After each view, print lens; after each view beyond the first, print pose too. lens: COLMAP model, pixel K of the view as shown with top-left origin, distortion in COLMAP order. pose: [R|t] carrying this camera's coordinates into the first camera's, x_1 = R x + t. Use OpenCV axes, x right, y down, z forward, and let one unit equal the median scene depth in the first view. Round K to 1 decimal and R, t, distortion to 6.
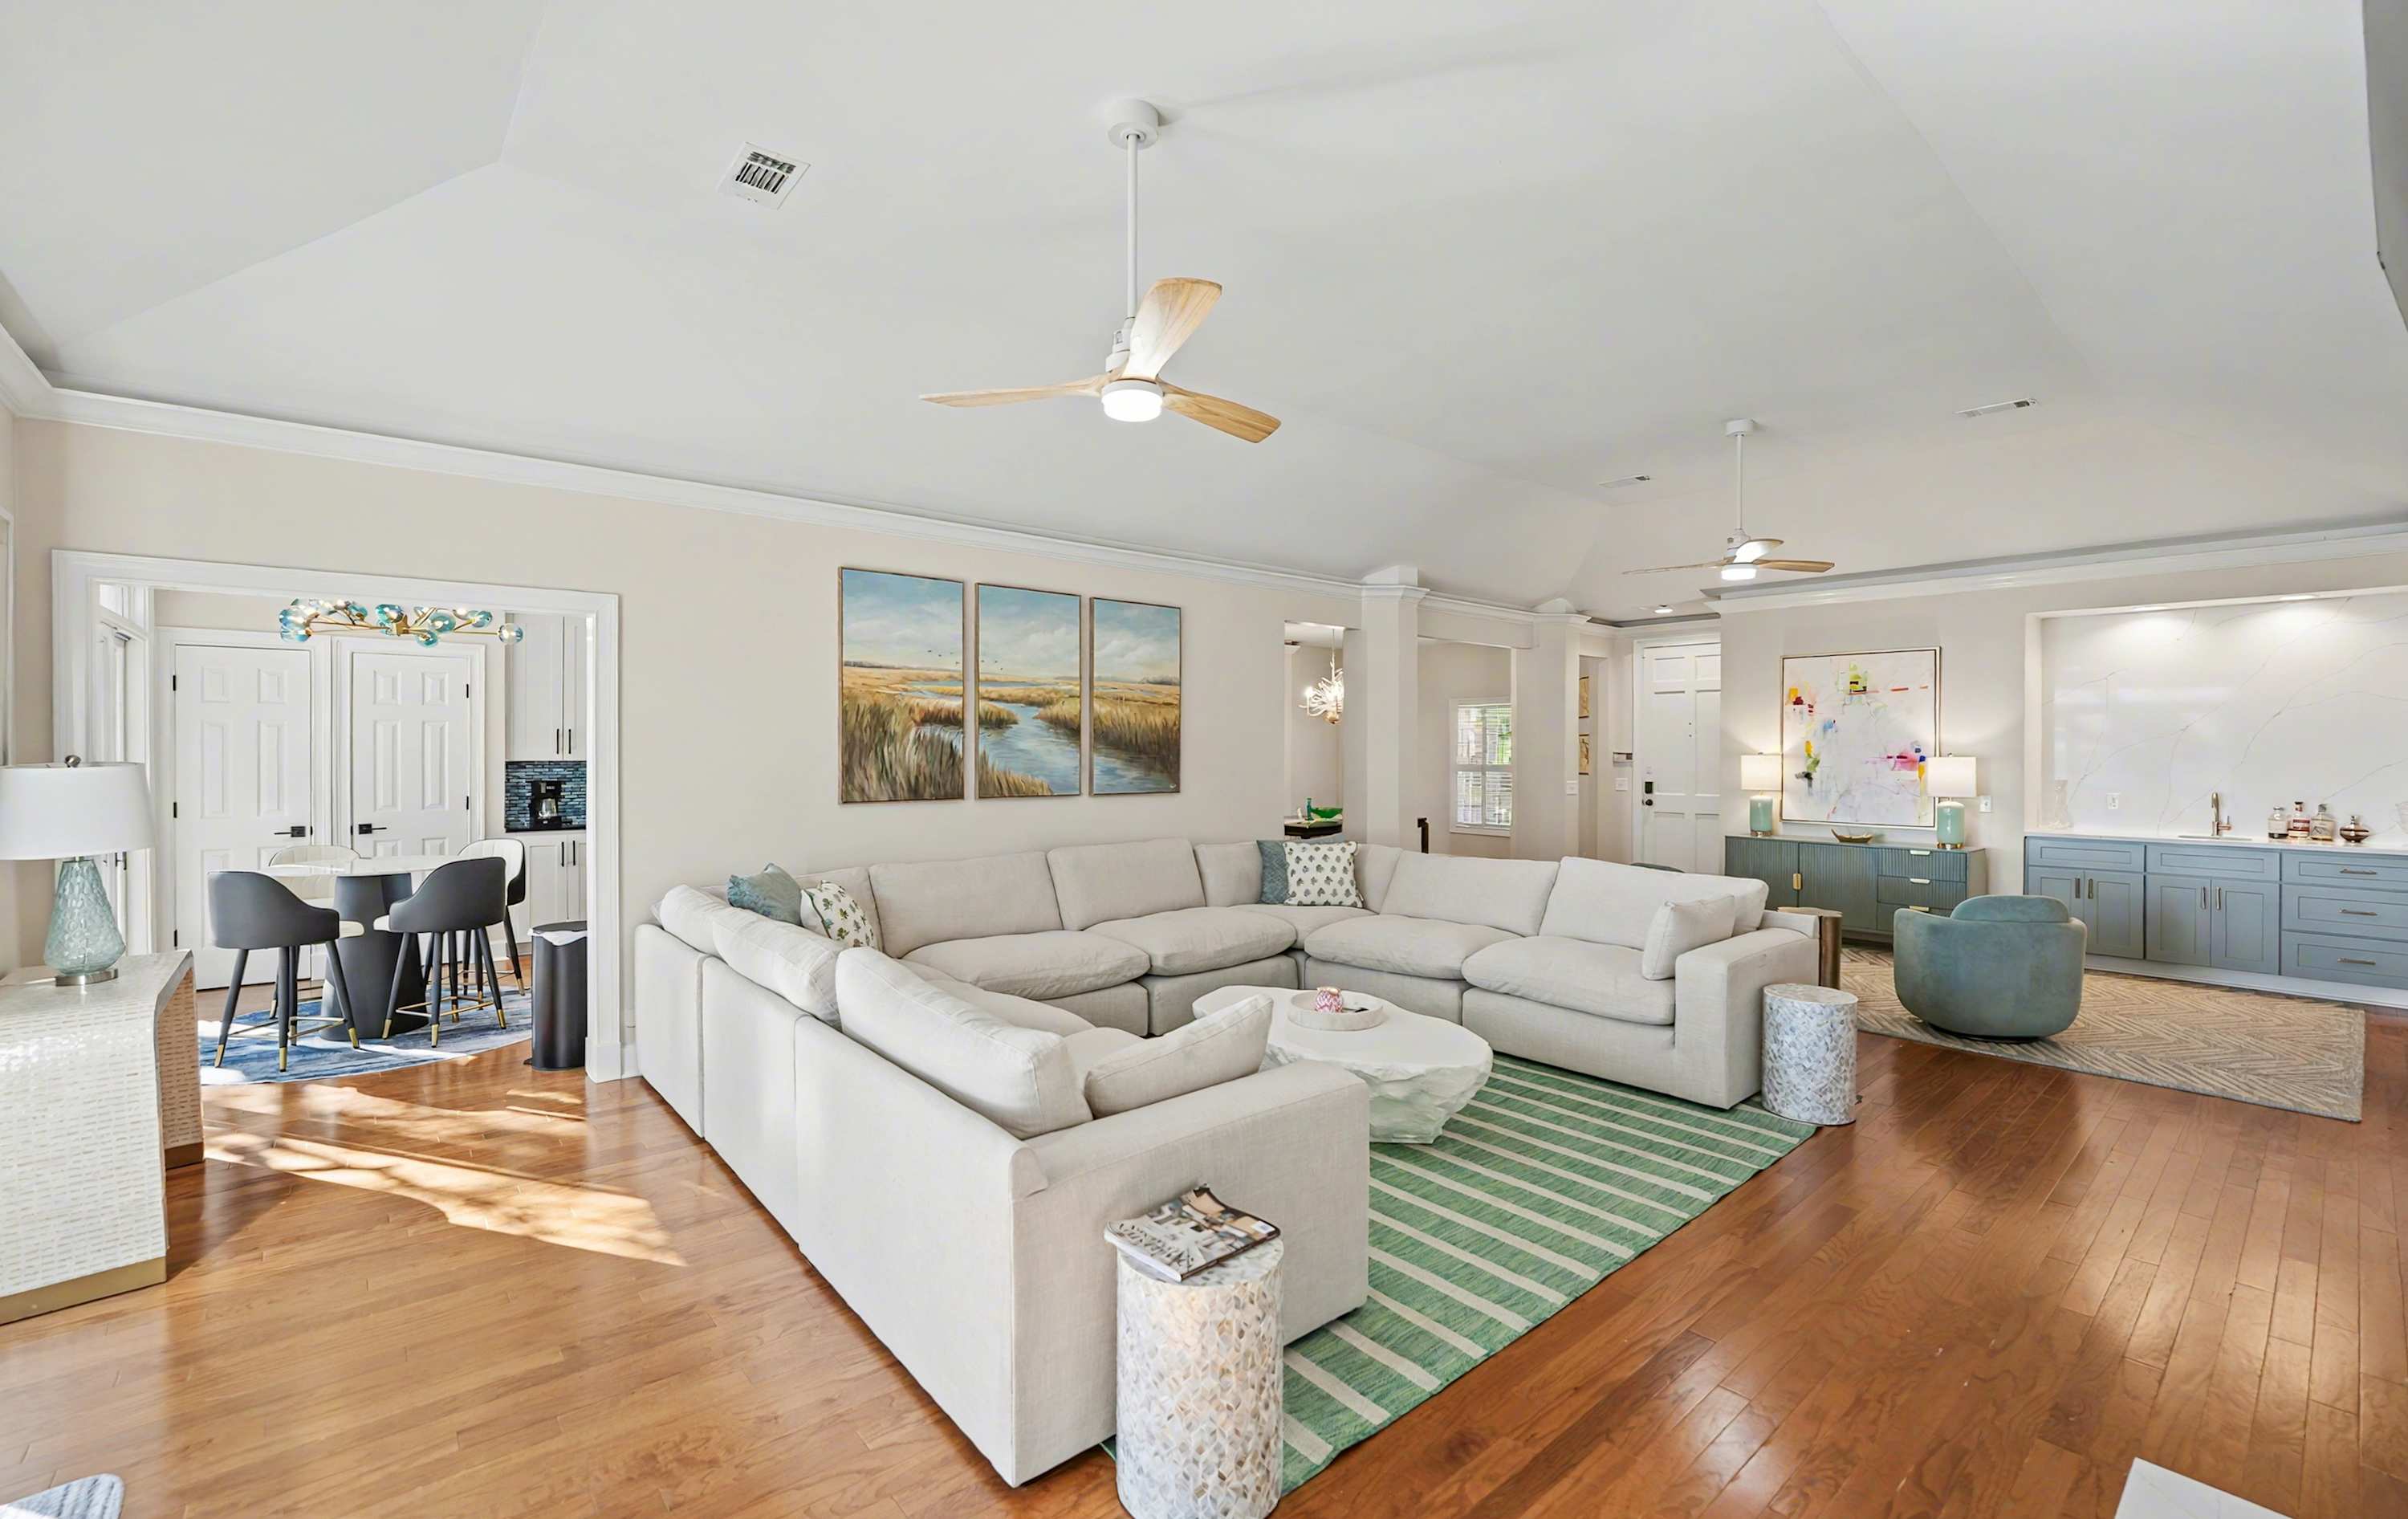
lens RADIAL K [[1005.0, 0, 1195.7], [0, 1005.0, 740.3], [0, 0, 1]] dist [-0.010101, -0.000029]
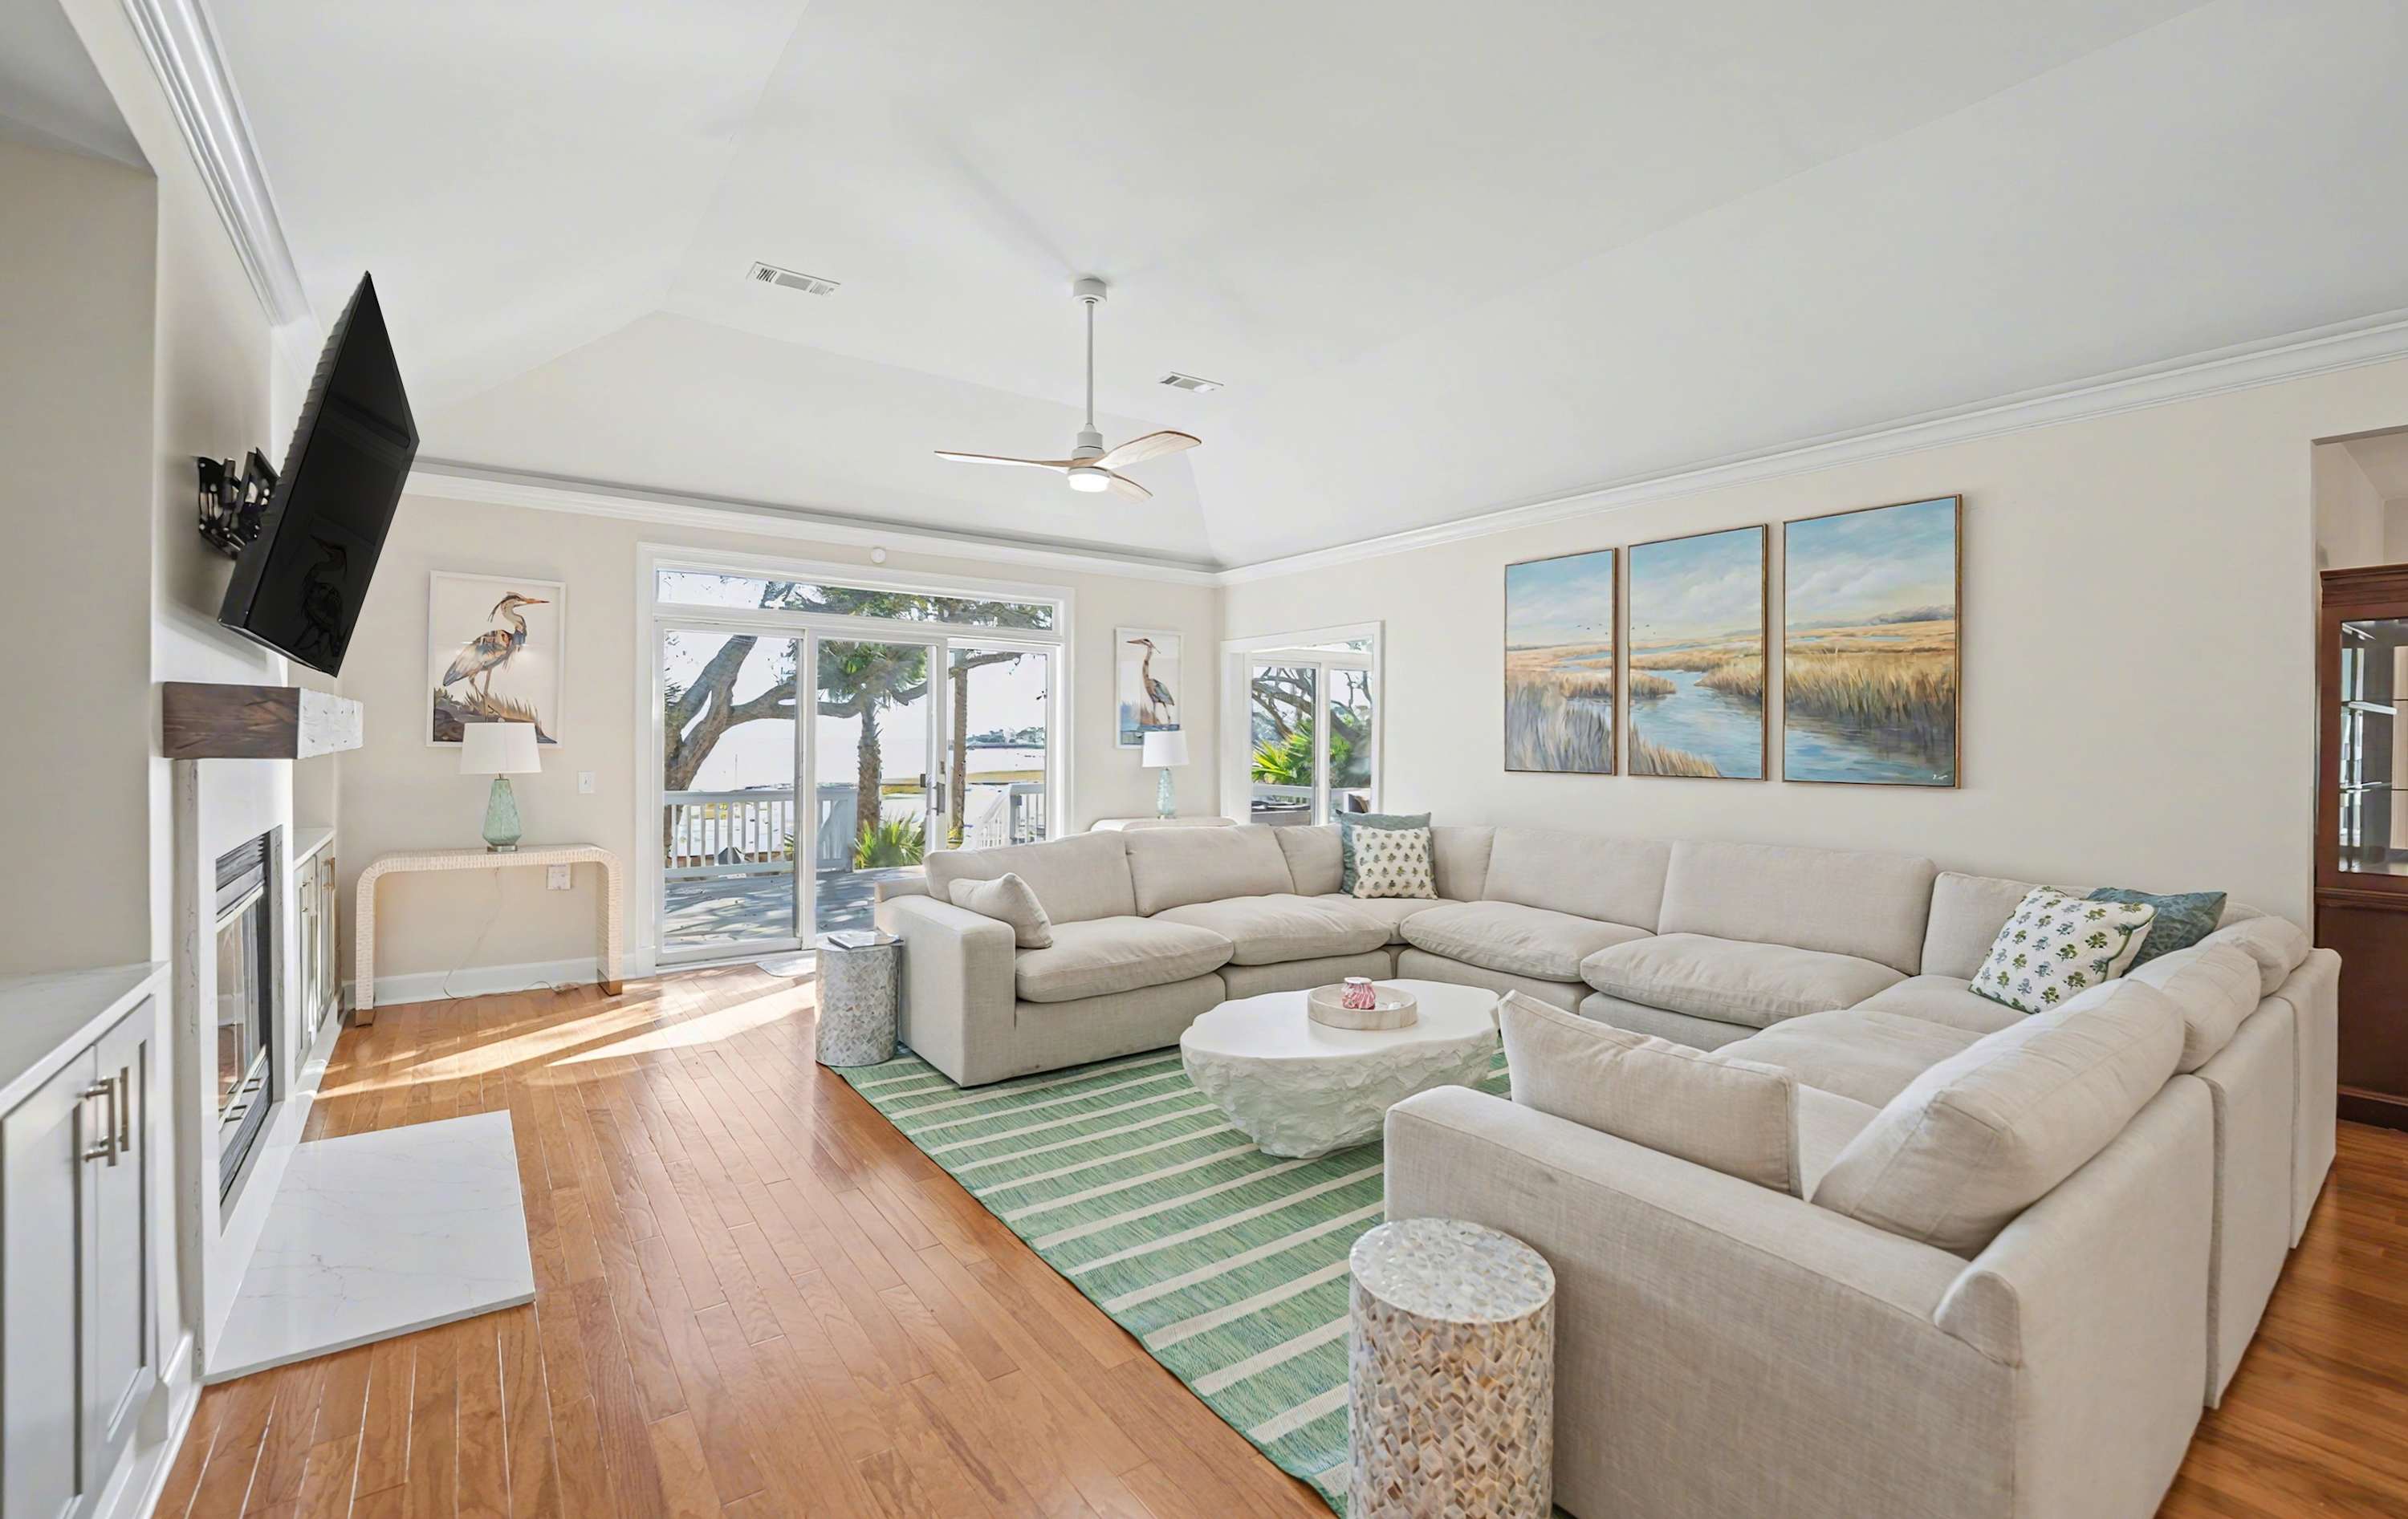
lens RADIAL K [[1004.7, 0, 1195.7], [0, 1004.7, 740.3], [0, 0, 1]] dist [-0.010101, -0.000029]
pose [[-0.059943, 0.003180, -0.998197, 0.726735], [0.005902, 0.999979, 0.002831, 0.019860], [0.998184, -0.005721, -0.059960, 0.641560]]
